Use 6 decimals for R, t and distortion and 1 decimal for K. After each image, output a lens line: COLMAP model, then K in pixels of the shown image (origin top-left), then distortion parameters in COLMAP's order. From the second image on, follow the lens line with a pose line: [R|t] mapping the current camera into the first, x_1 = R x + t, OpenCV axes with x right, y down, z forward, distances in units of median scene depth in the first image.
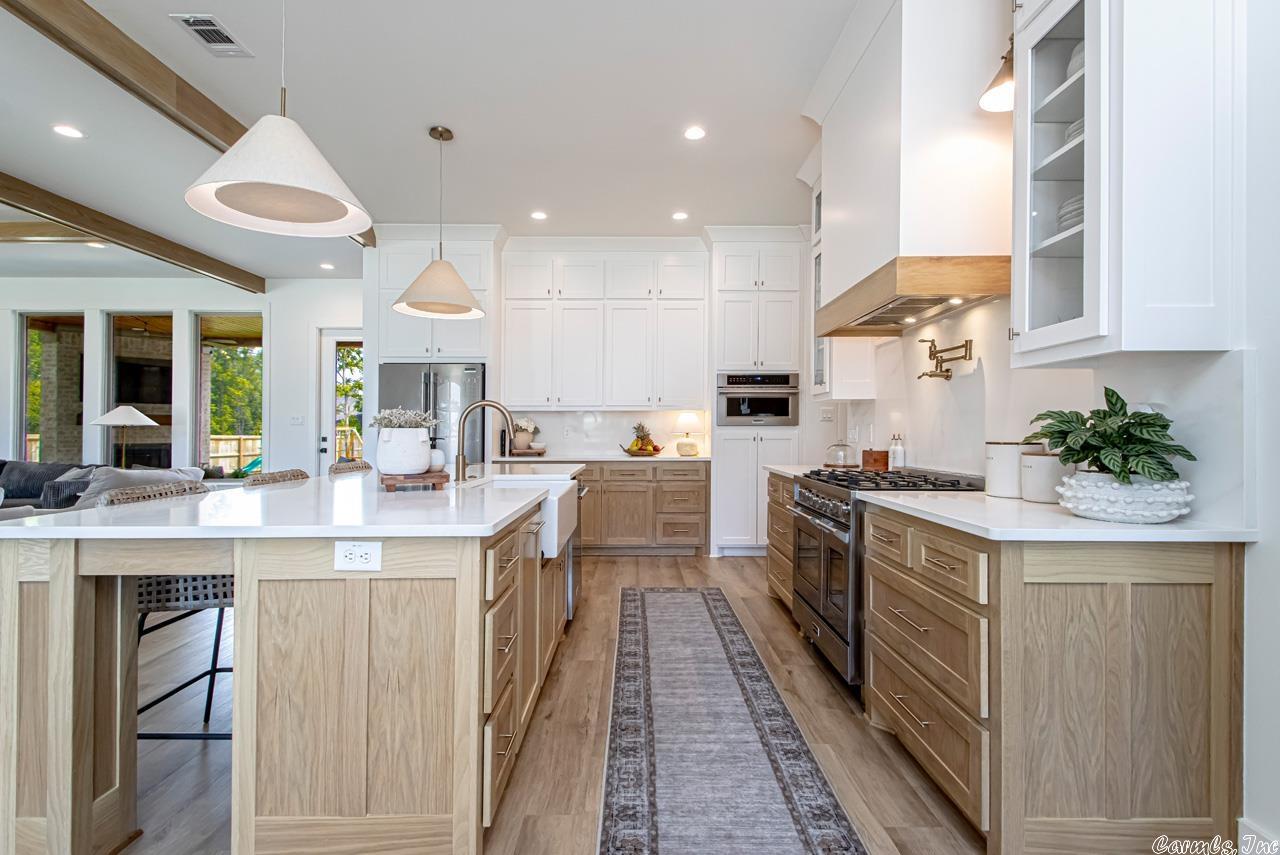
lens RADIAL K [[612.0, 0, 641.4], [0, 612.0, 429.9], [0, 0, 1]] dist [0.001039, -0.000143]
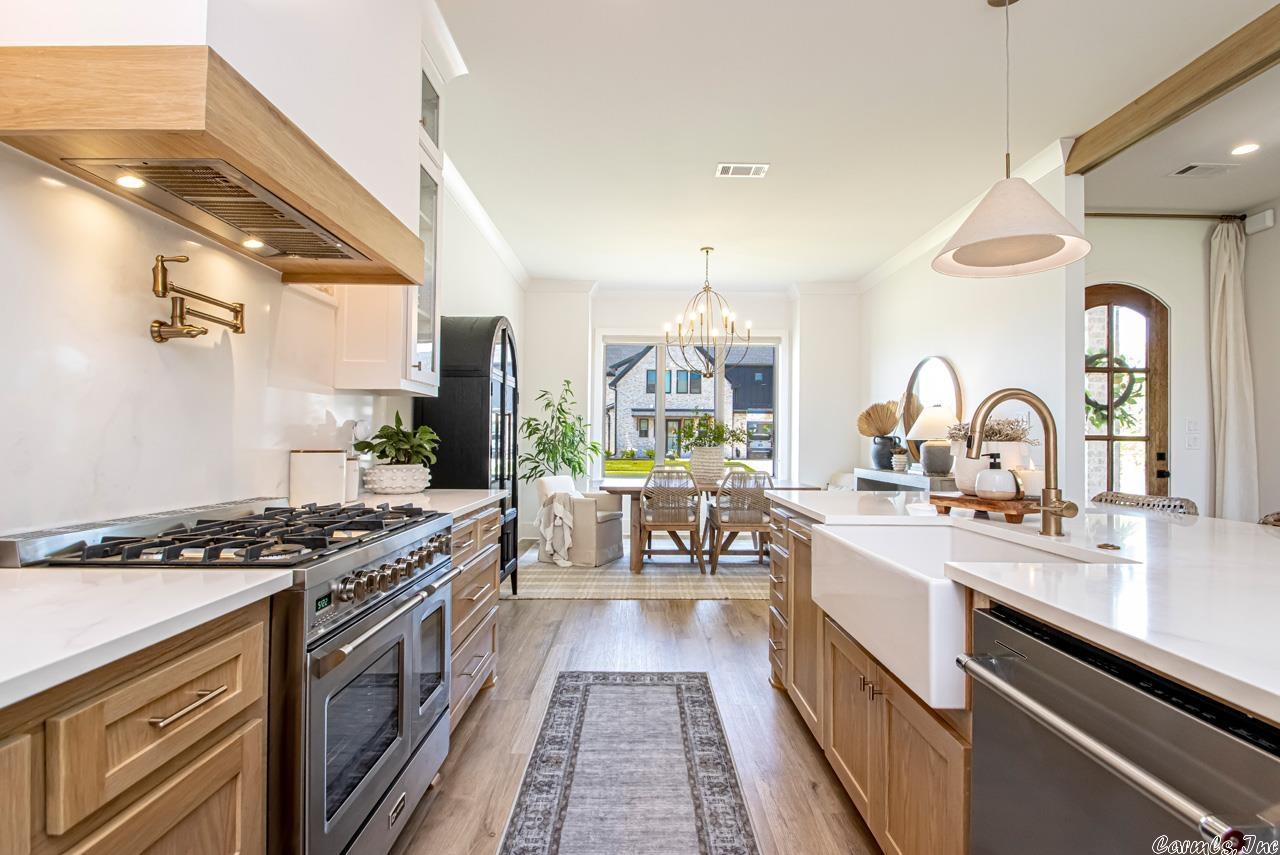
lens RADIAL K [[612.0, 0, 640.8], [0, 612.0, 431.9], [0, 0, 1]] dist [0.001039, -0.000143]
pose [[-0.999911, -0.013229, 0.001601, 0.093064], [-0.013258, 0.999724, -0.019405, 0.003647], [-0.001344, -0.019424, -0.999810, 1.910970]]
